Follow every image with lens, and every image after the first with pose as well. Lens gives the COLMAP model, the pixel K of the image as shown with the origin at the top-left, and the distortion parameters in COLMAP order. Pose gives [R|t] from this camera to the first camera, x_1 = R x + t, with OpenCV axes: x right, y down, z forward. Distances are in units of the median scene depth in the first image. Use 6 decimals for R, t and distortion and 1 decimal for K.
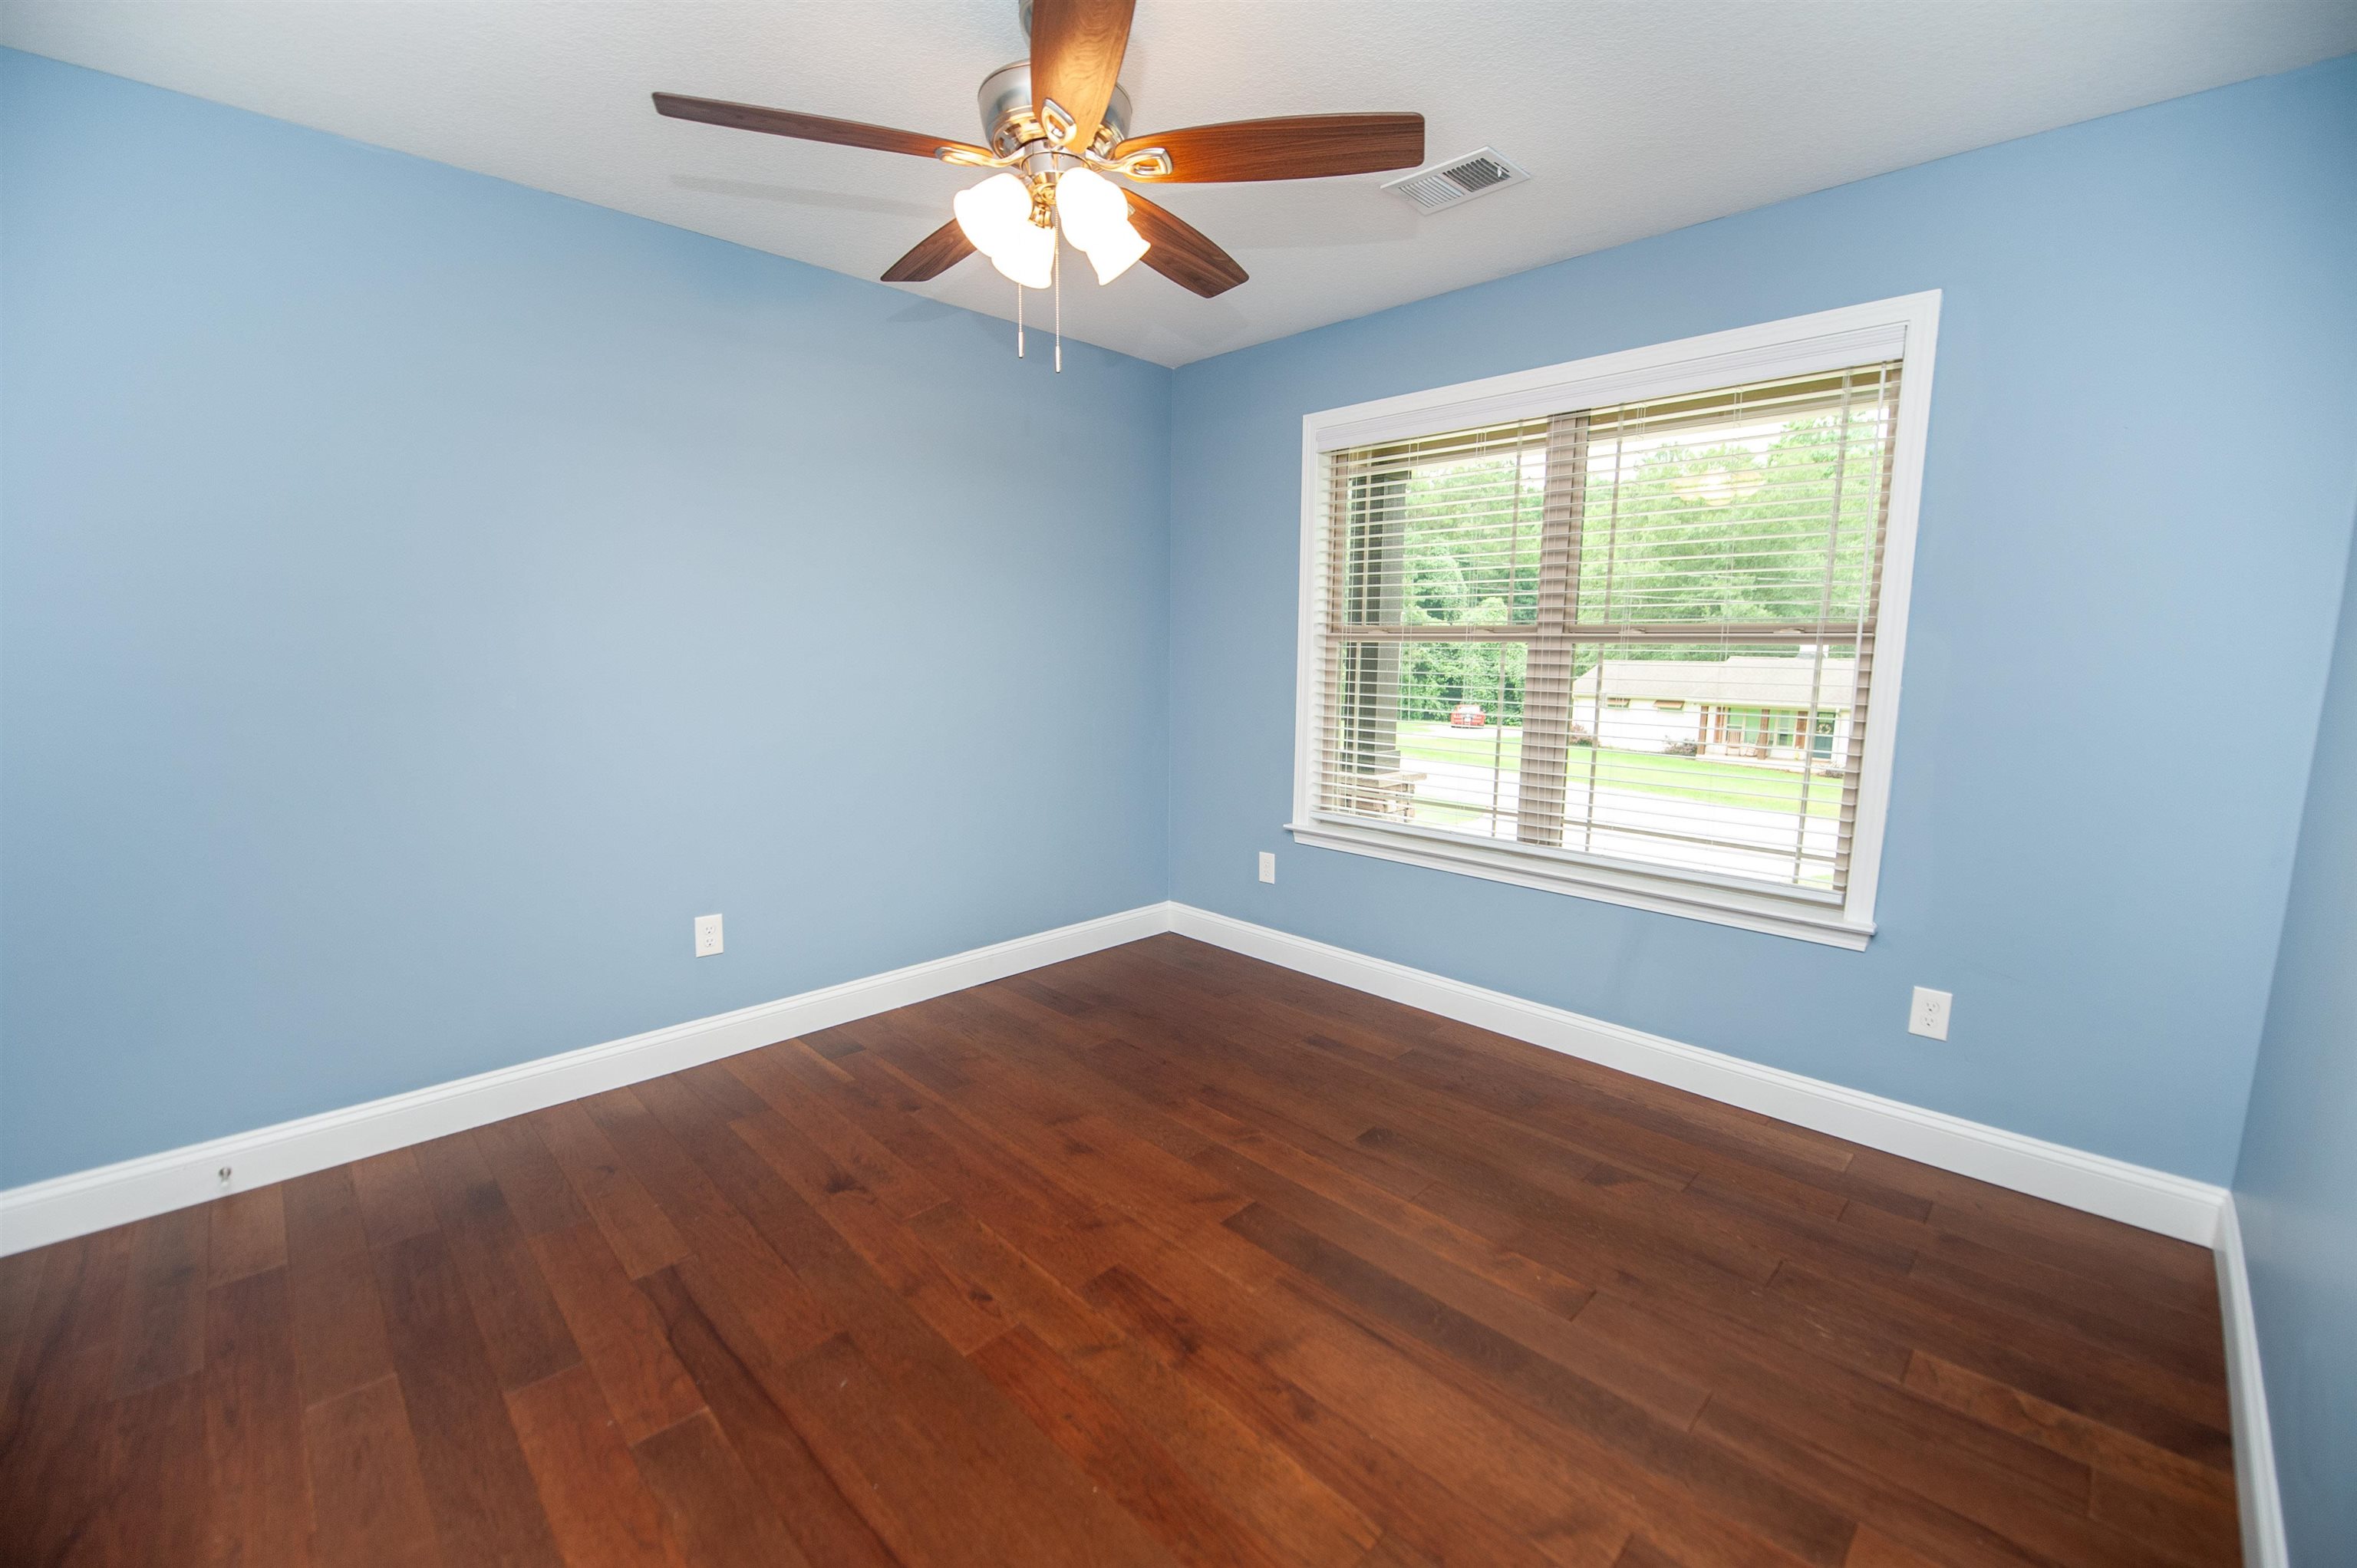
lens RADIAL K [[958.1, 0, 1208.3], [0, 958.1, 782.5], [0, 0, 1]] dist [-0.009846, -0.003545]
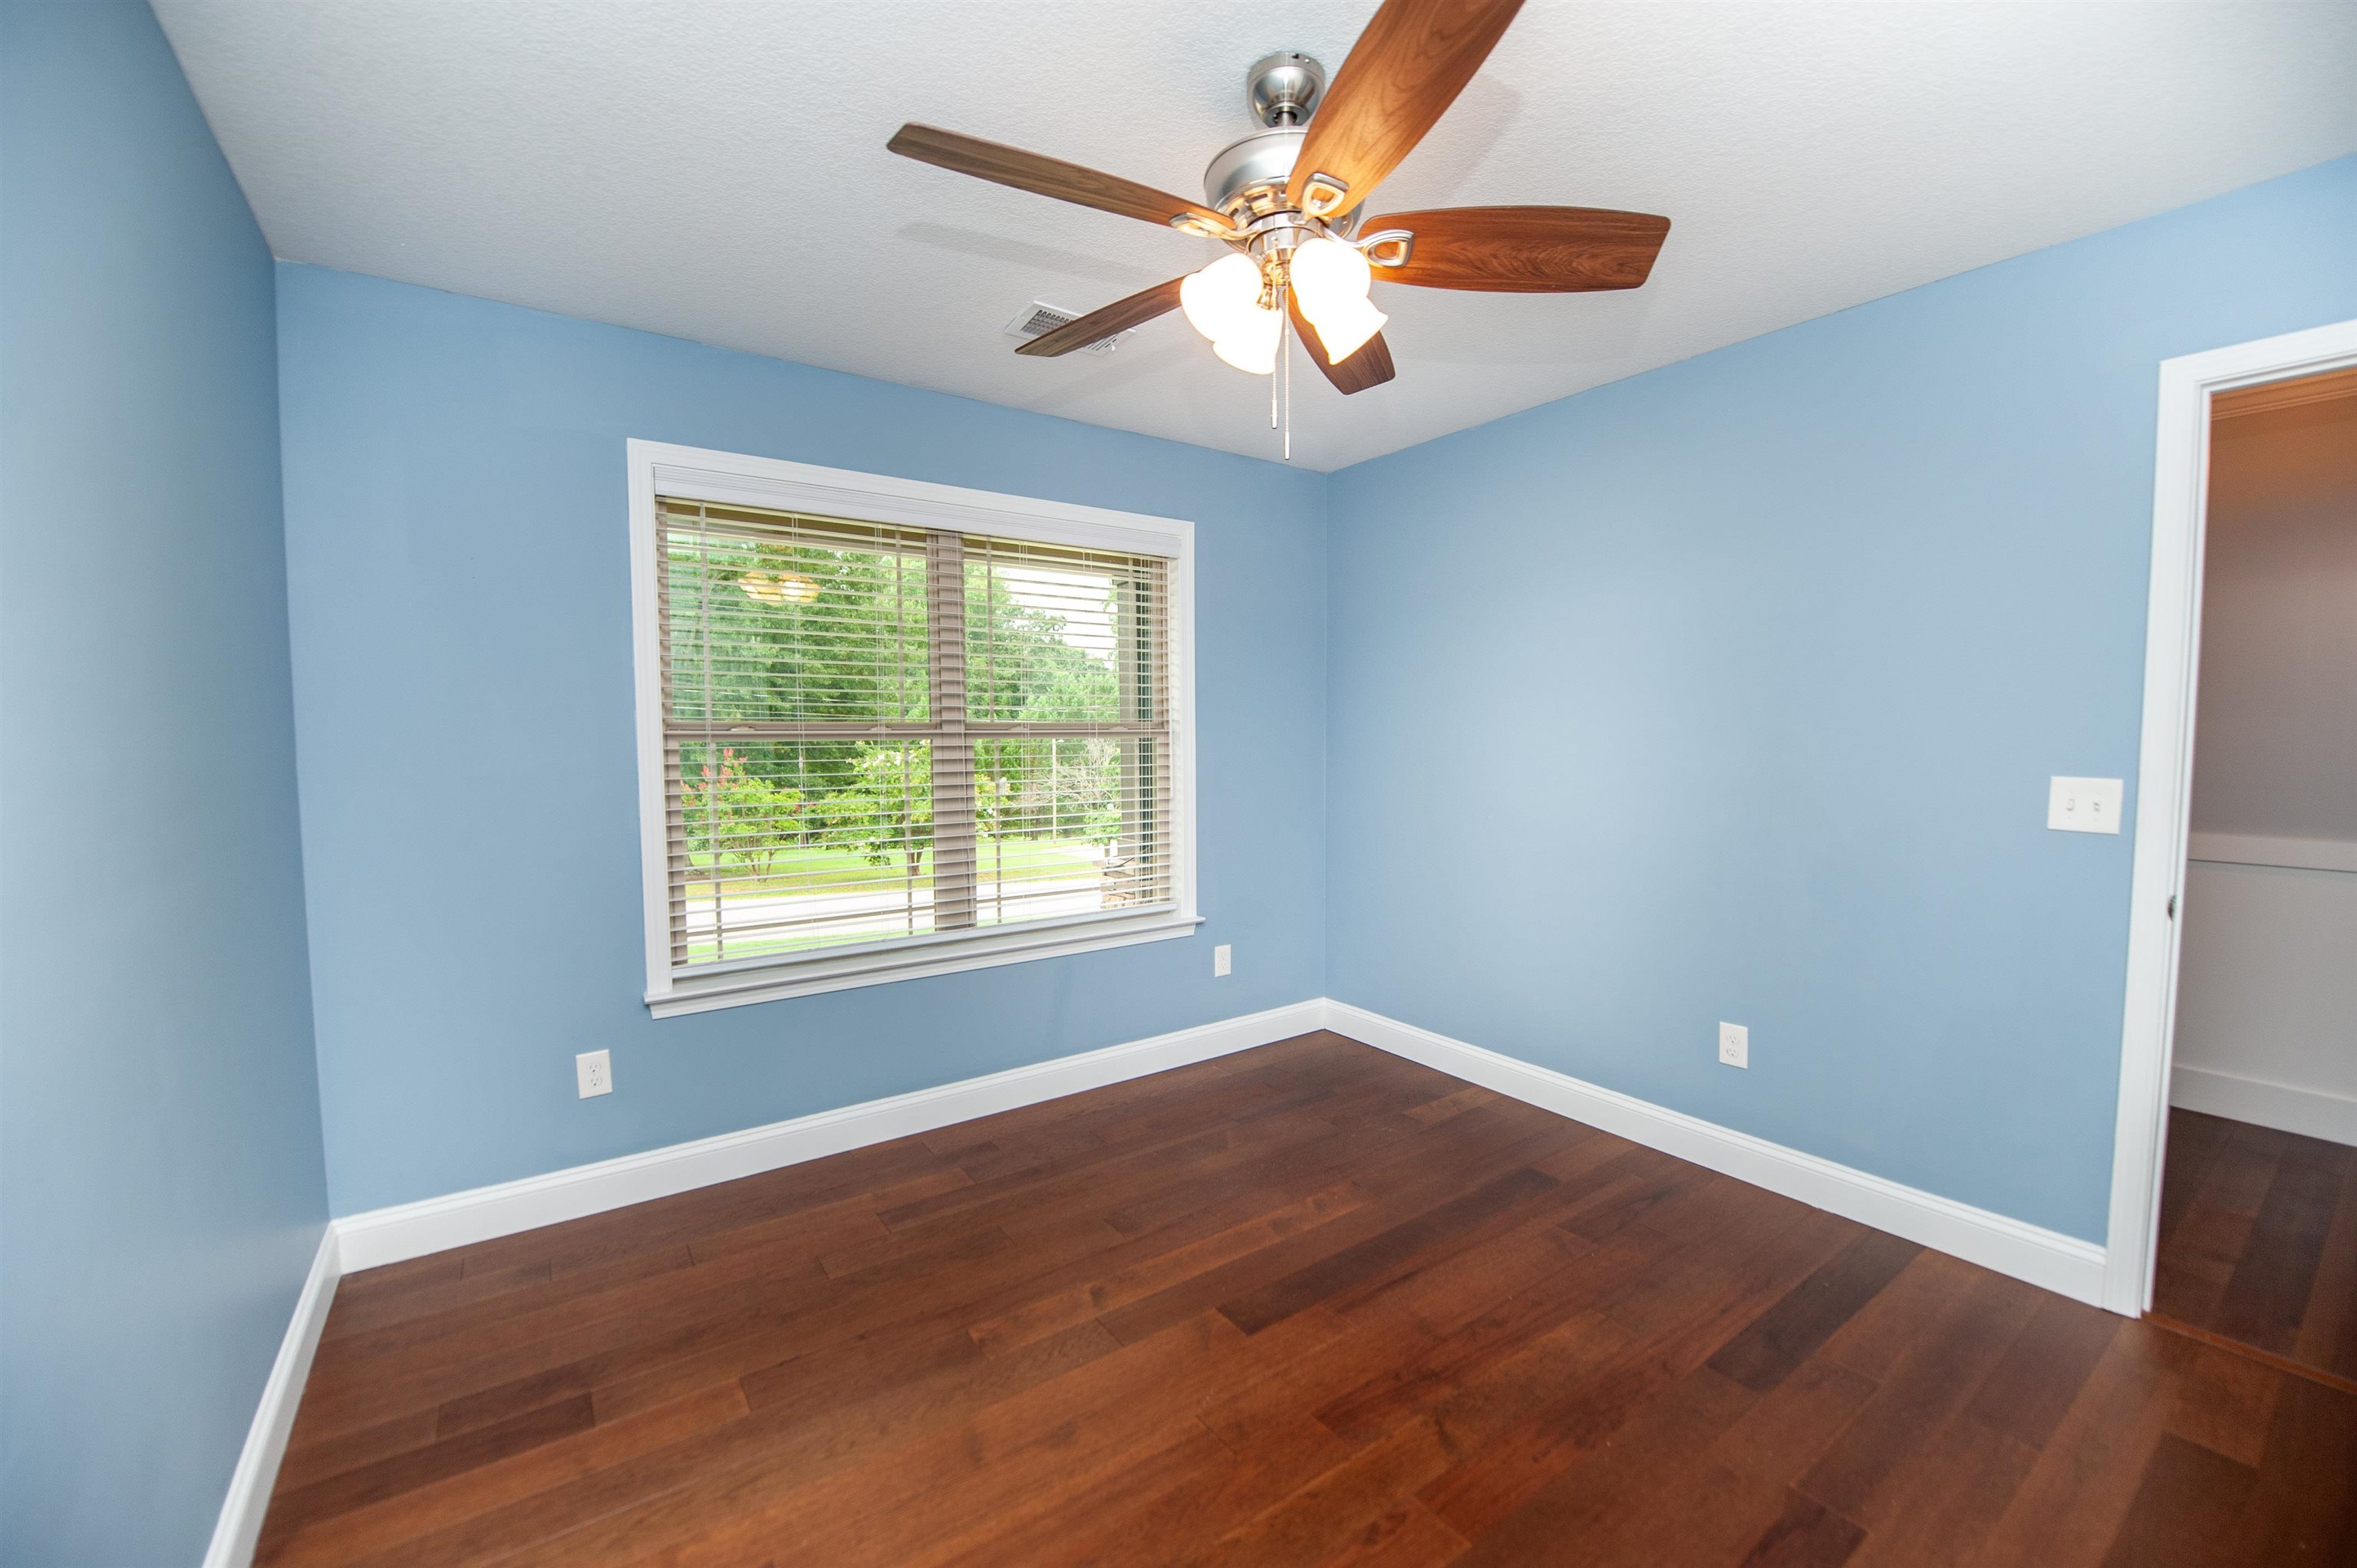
lens RADIAL K [[958.1, 0, 1144.3], [0, 958.1, 786.8], [0, 0, 1]] dist [-0.009846, -0.003545]
pose [[0.186626, -0.063524, 0.980375, -0.900799], [0.148258, 0.988300, 0.035815, -0.137394], [-0.971180, 0.138664, 0.193860, 0.816069]]
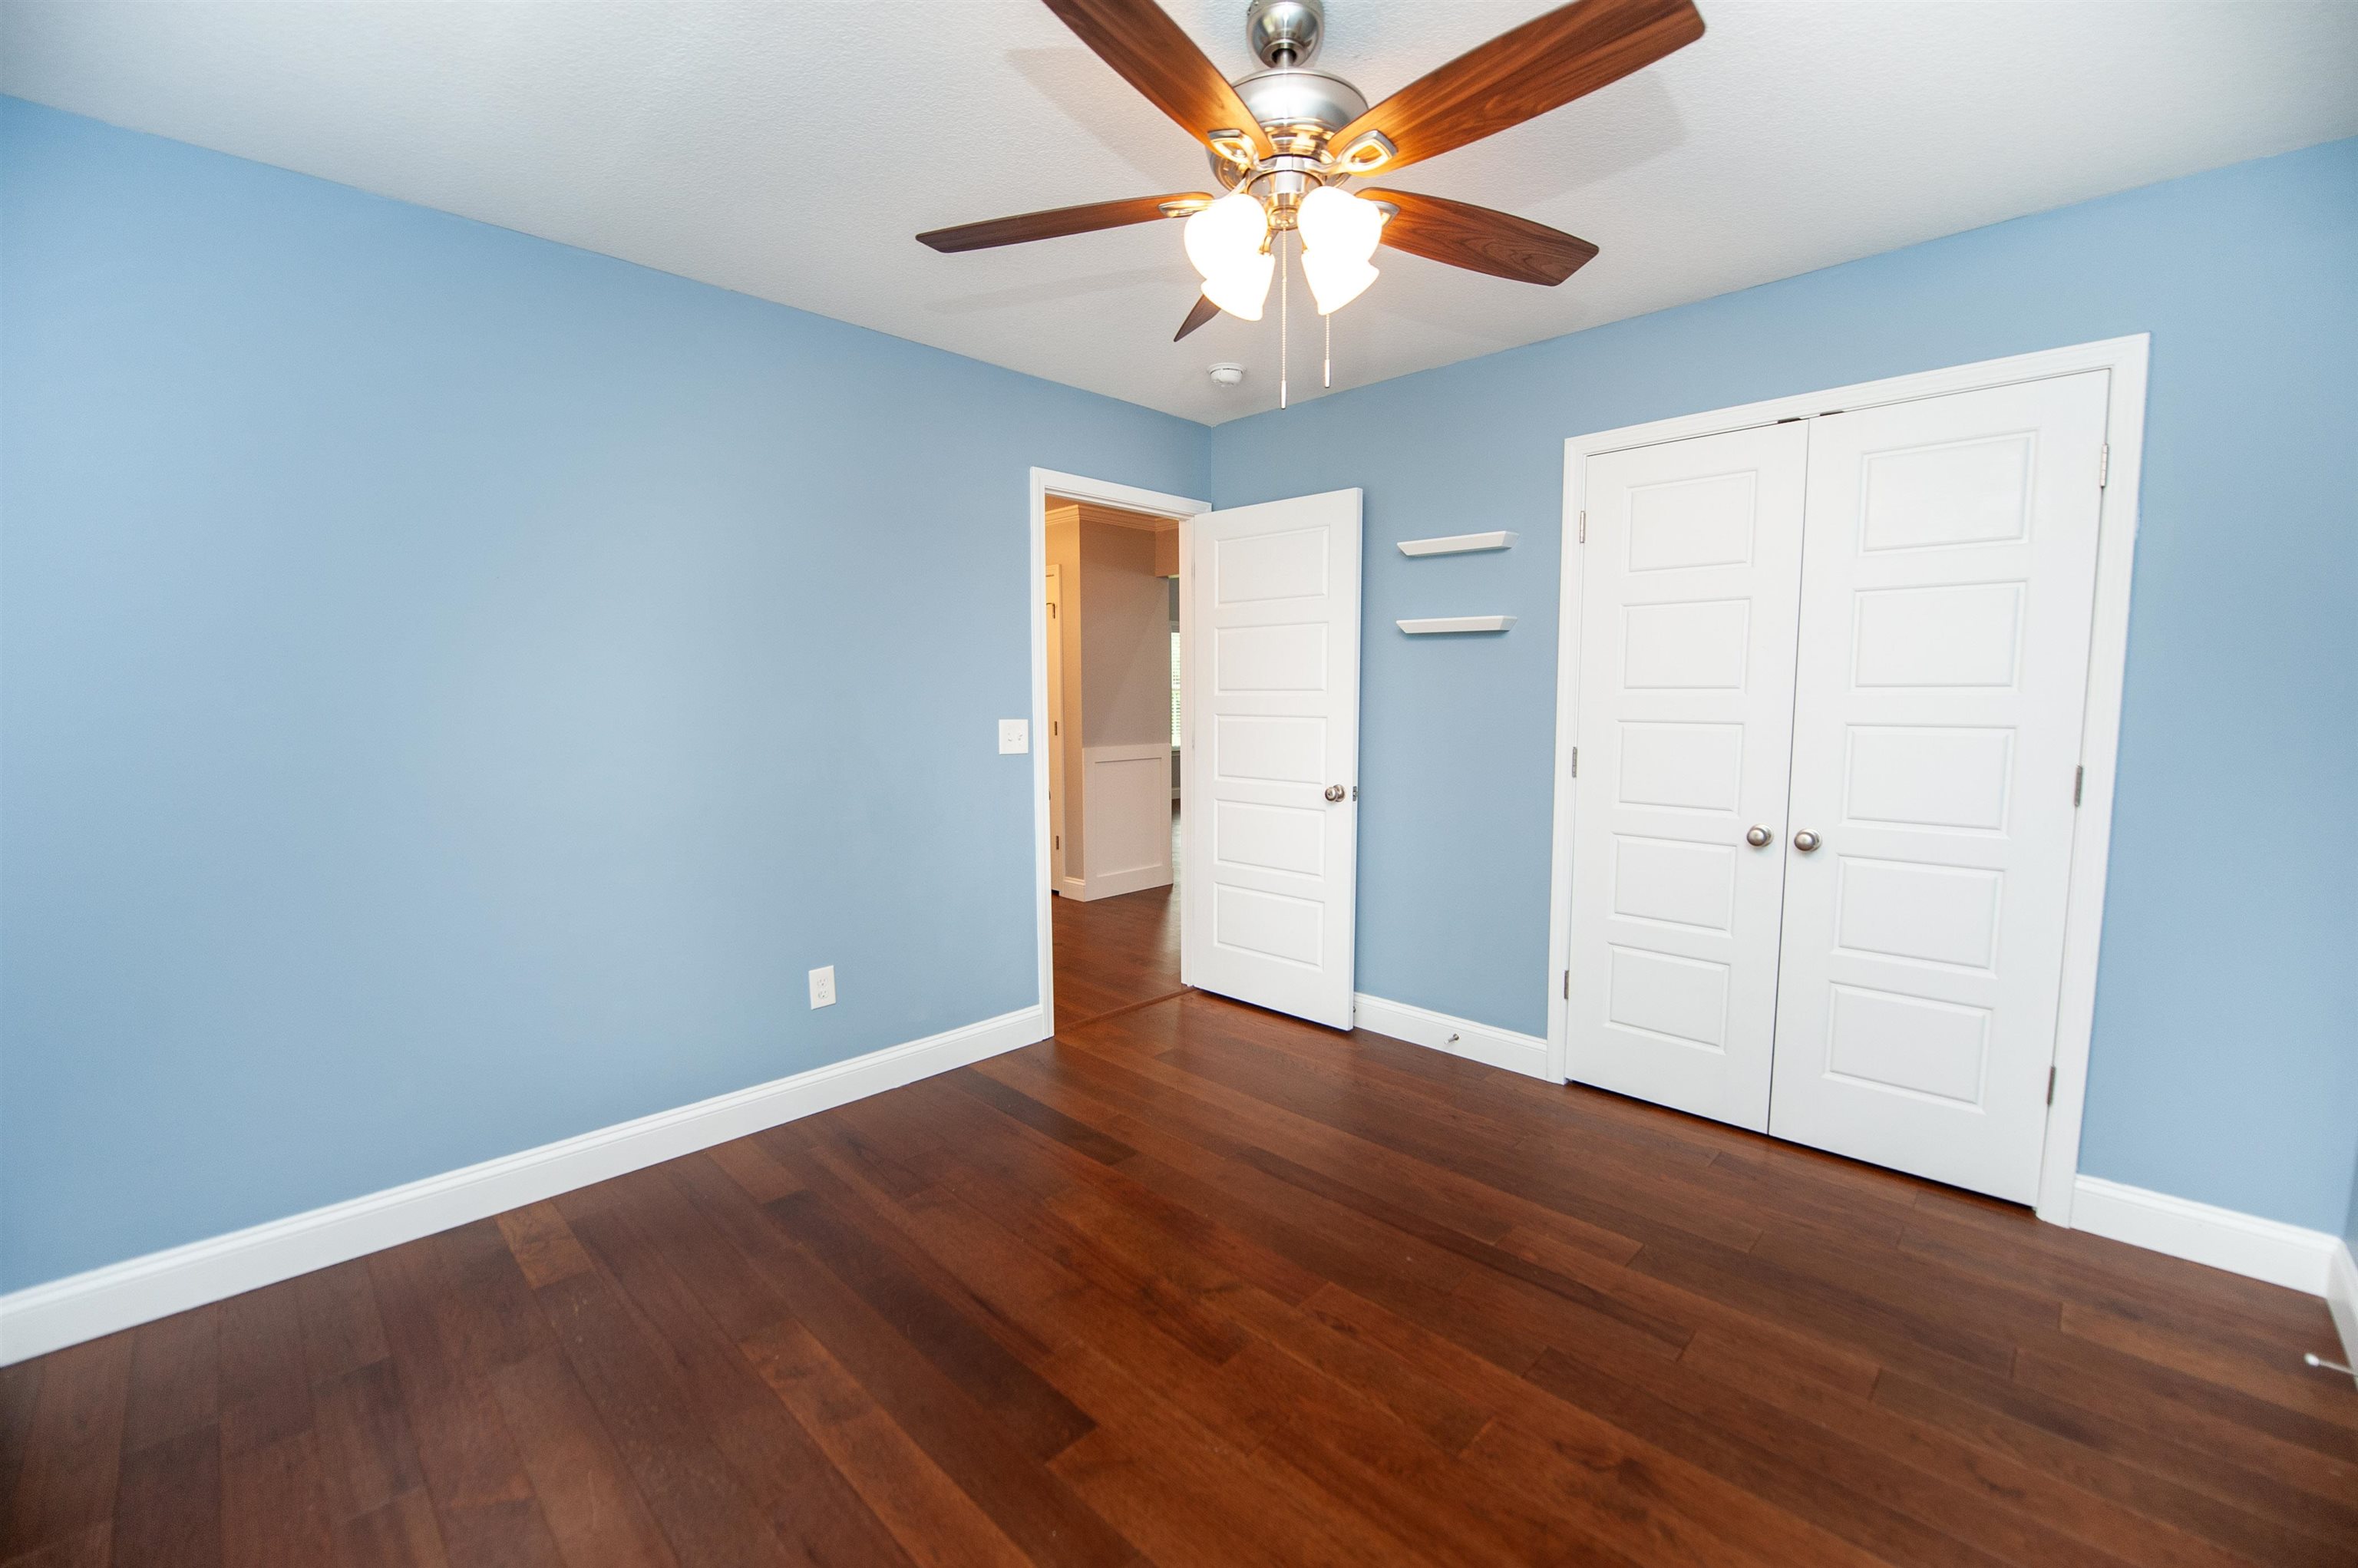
lens RADIAL K [[958.5, 0, 1235.6], [0, 958.5, 785.4], [0, 0, 1]] dist [-0.009846, -0.003545]
pose [[-0.999125, 0.004779, -0.041555, -0.069712], [-0.005660, 0.968869, 0.247509, -0.250661], [0.041445, 0.247527, -0.967994, 1.604814]]
